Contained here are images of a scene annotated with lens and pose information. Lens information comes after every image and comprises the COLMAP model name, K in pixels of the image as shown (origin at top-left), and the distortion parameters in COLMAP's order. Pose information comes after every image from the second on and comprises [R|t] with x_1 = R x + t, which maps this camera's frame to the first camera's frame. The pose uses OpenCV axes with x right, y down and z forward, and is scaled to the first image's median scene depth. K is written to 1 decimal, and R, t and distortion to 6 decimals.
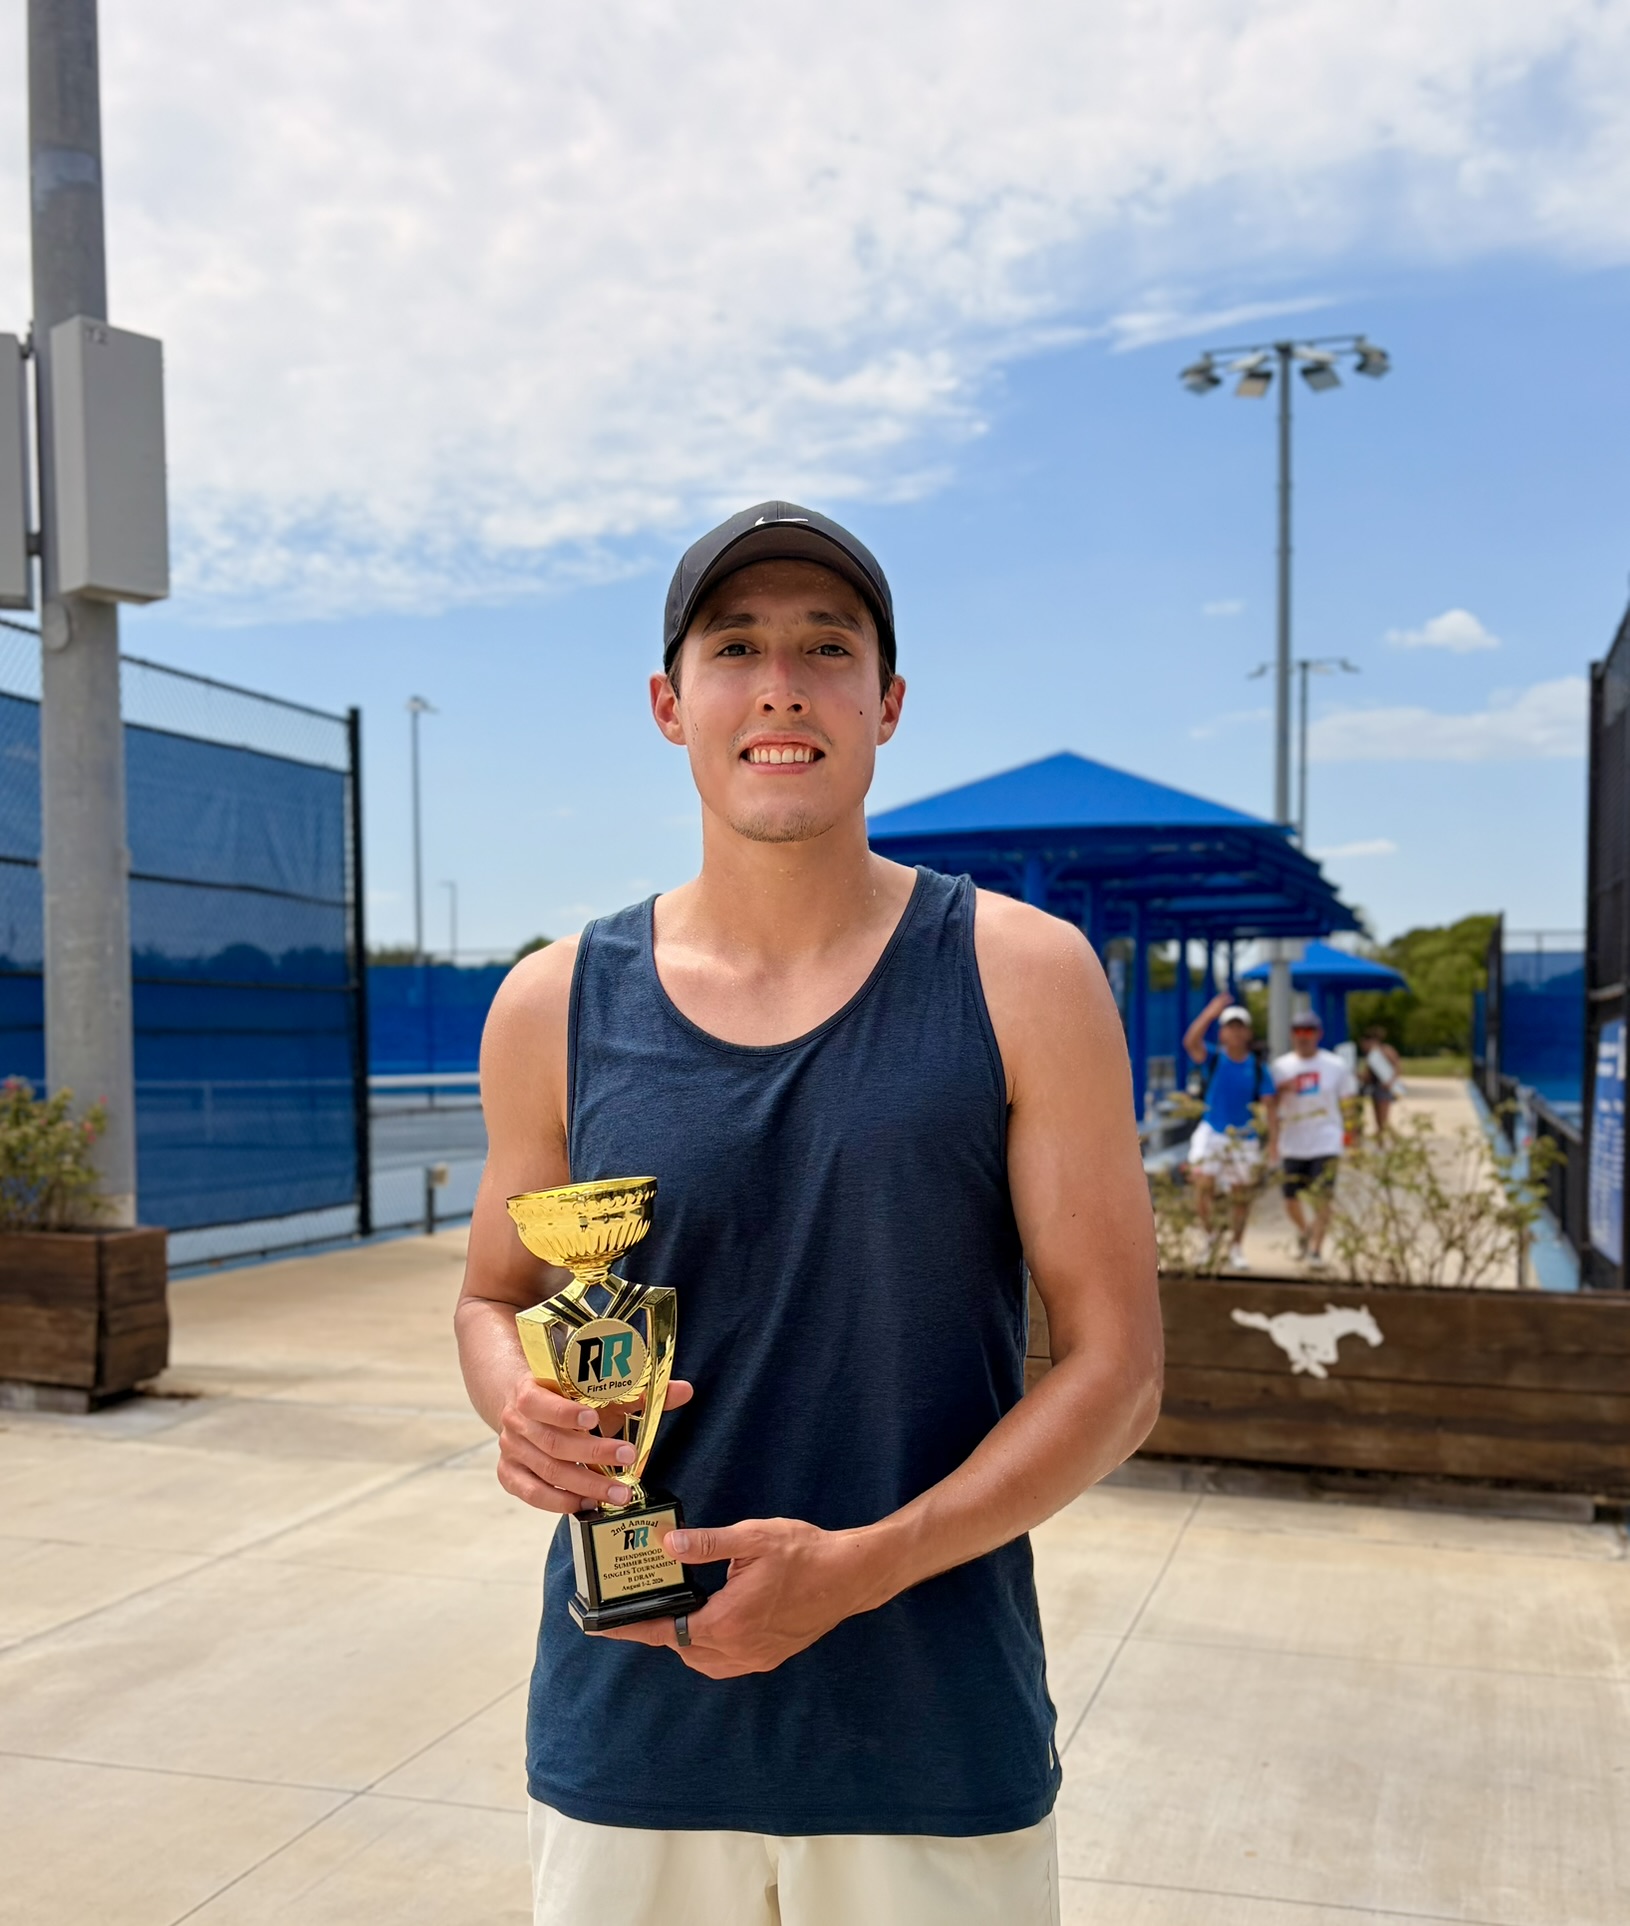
lens RADIAL K [[2019.7, 0, 826.8], [0, 2019.7, 1129.6], [0, 0, 1]] dist [0.026269, 0.000000]
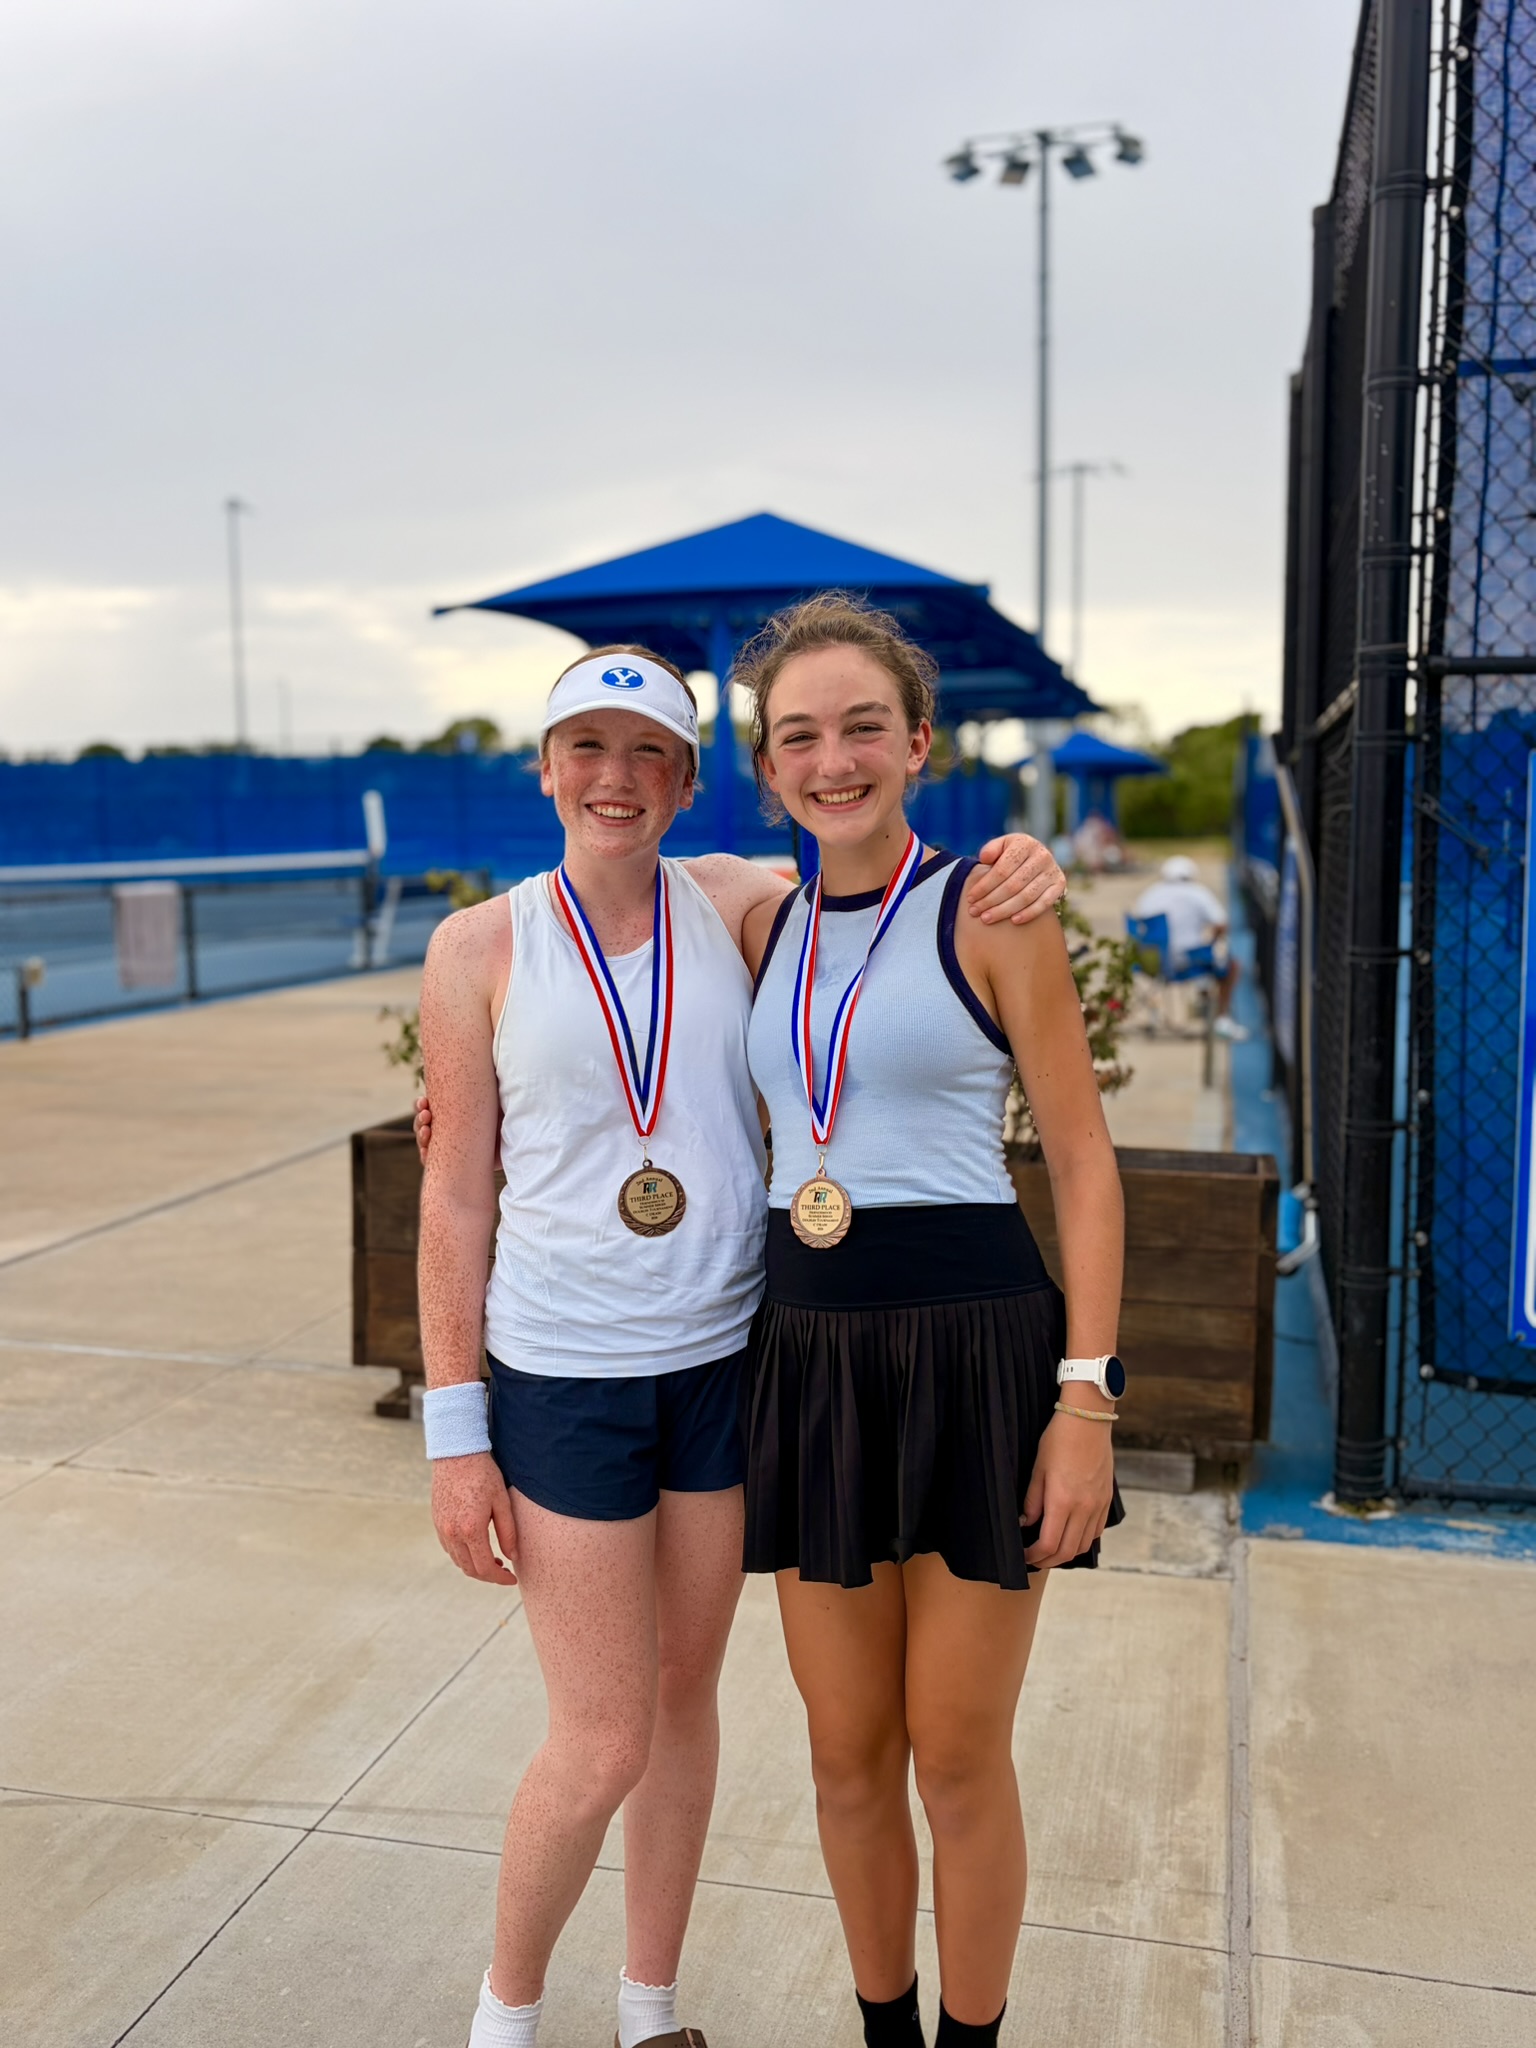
lens RADIAL K [[1822.1, 0, 754.9], [0, 1822.1, 1006.2], [0, 0, 1]] dist [0.038671, -0.002374]
pose [[0.998935, -0.010754, 0.044874, 0.166121], [0.008383, 0.998575, 0.052699, -0.004940], [-0.045377, -0.052267, 0.997602, 0.321826]]
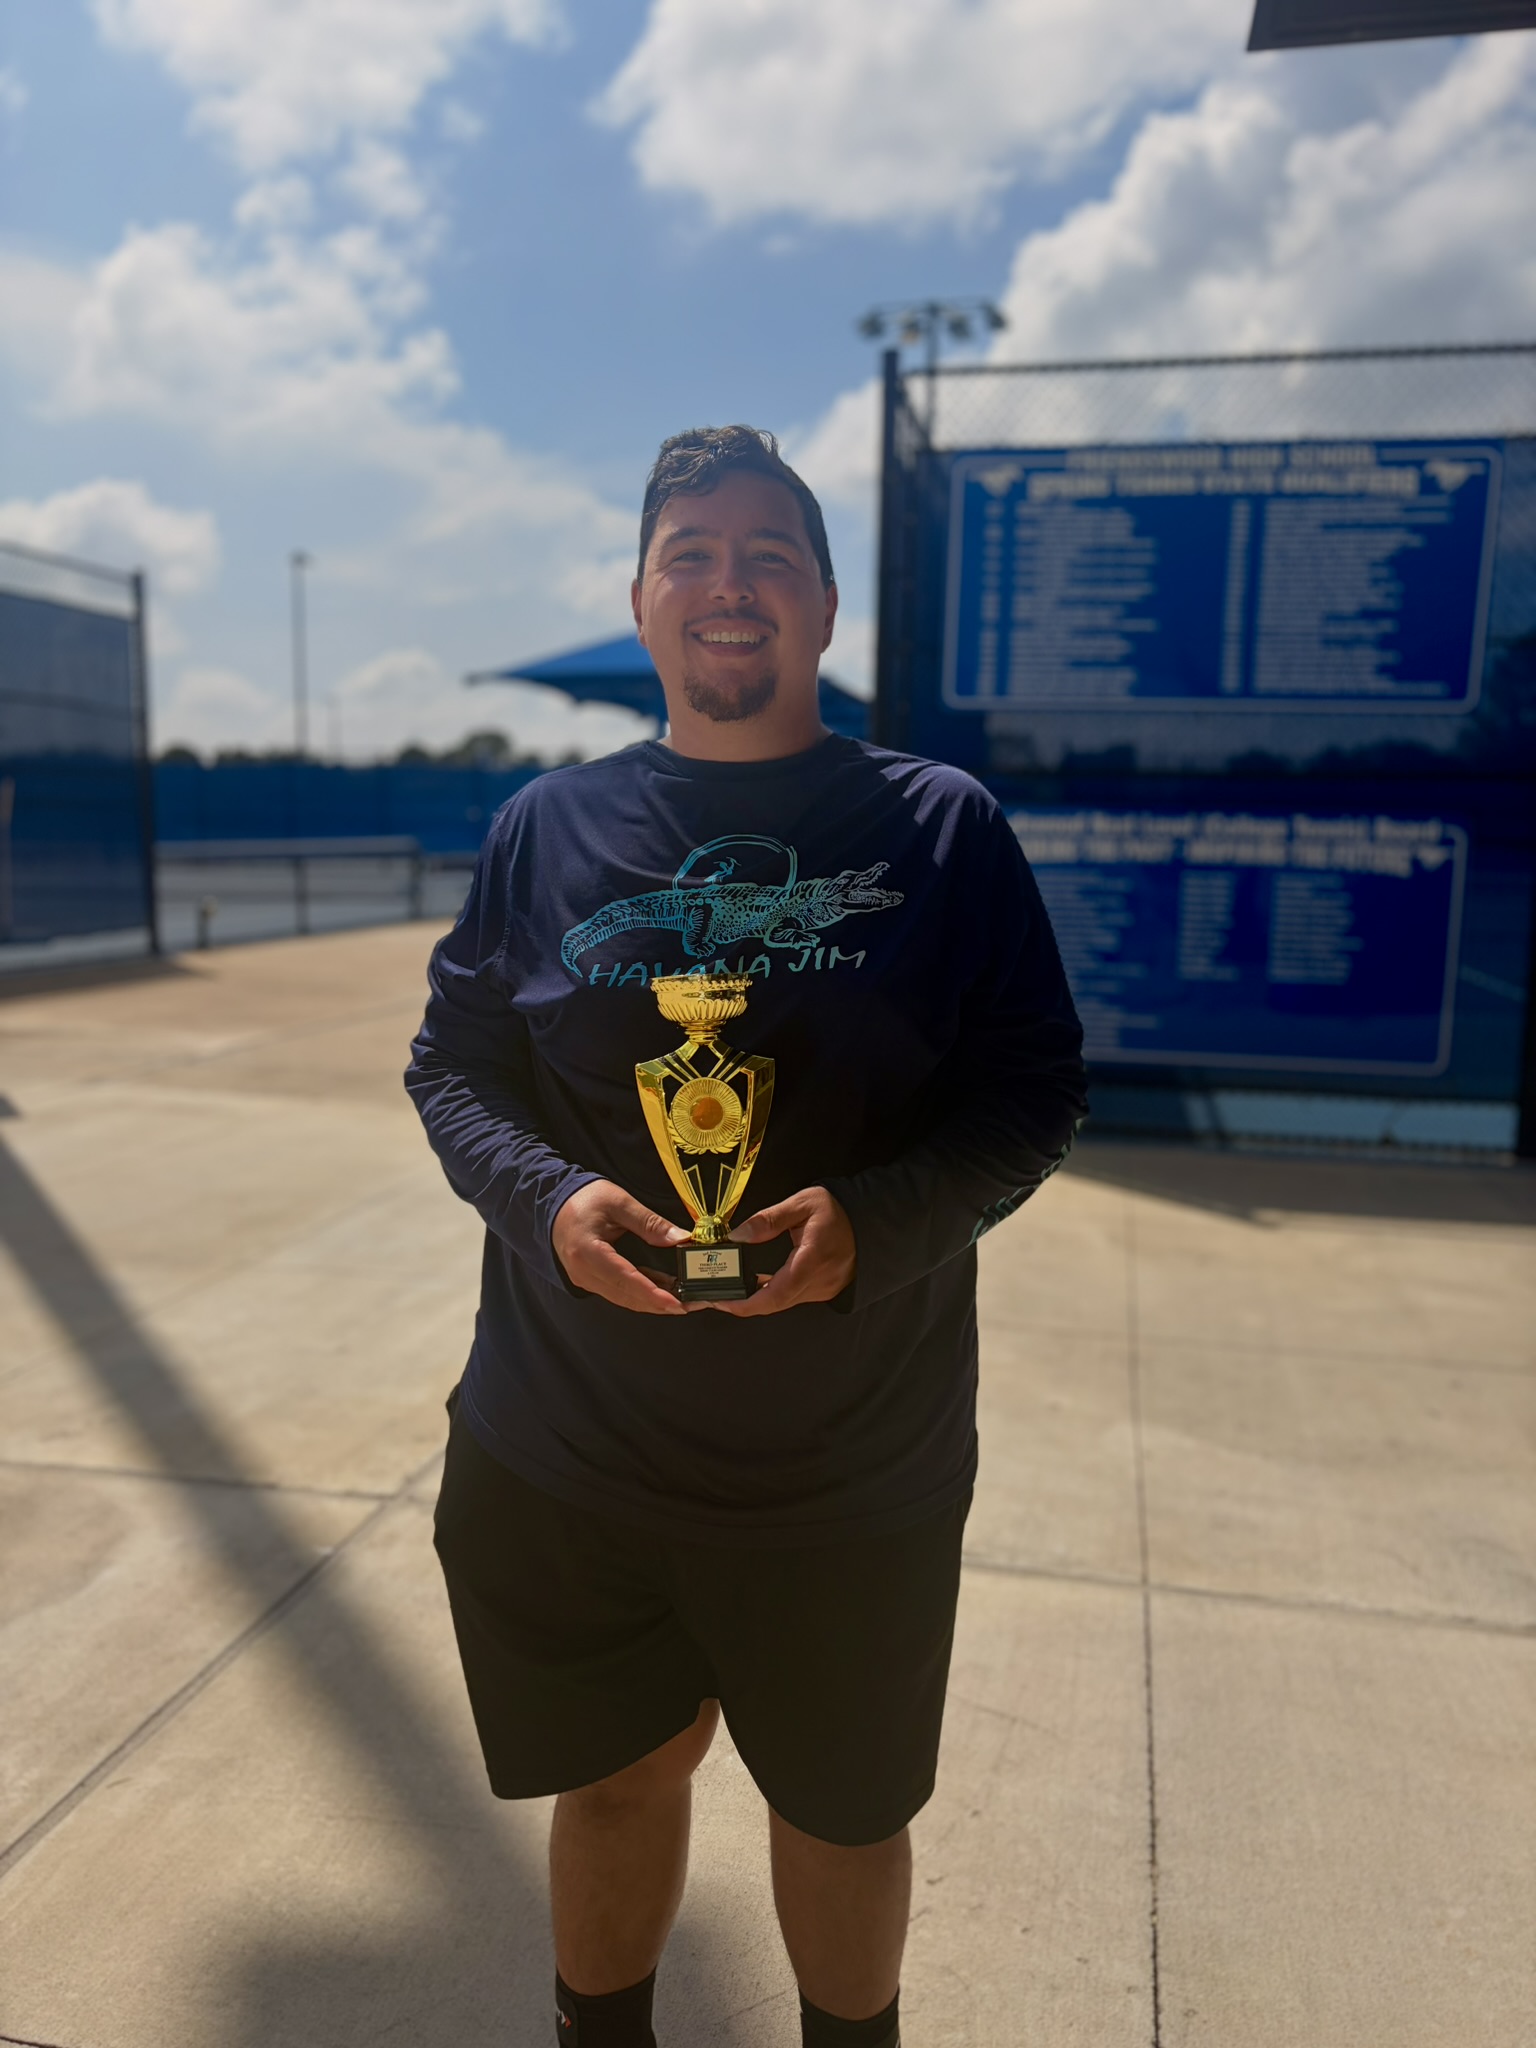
lens RADIAL K [[1532.2, 0, 763.1], [0, 1532.2, 1032.3], [0, 0, 1]] dist [0.026881, -0.036240]
pose [[0.997344, 0.008105, 0.072383, 0.211838], [-0.014398, 0.996118, 0.086842, 0.015862], [-0.071398, -0.087653, 0.993589, -0.178863]]
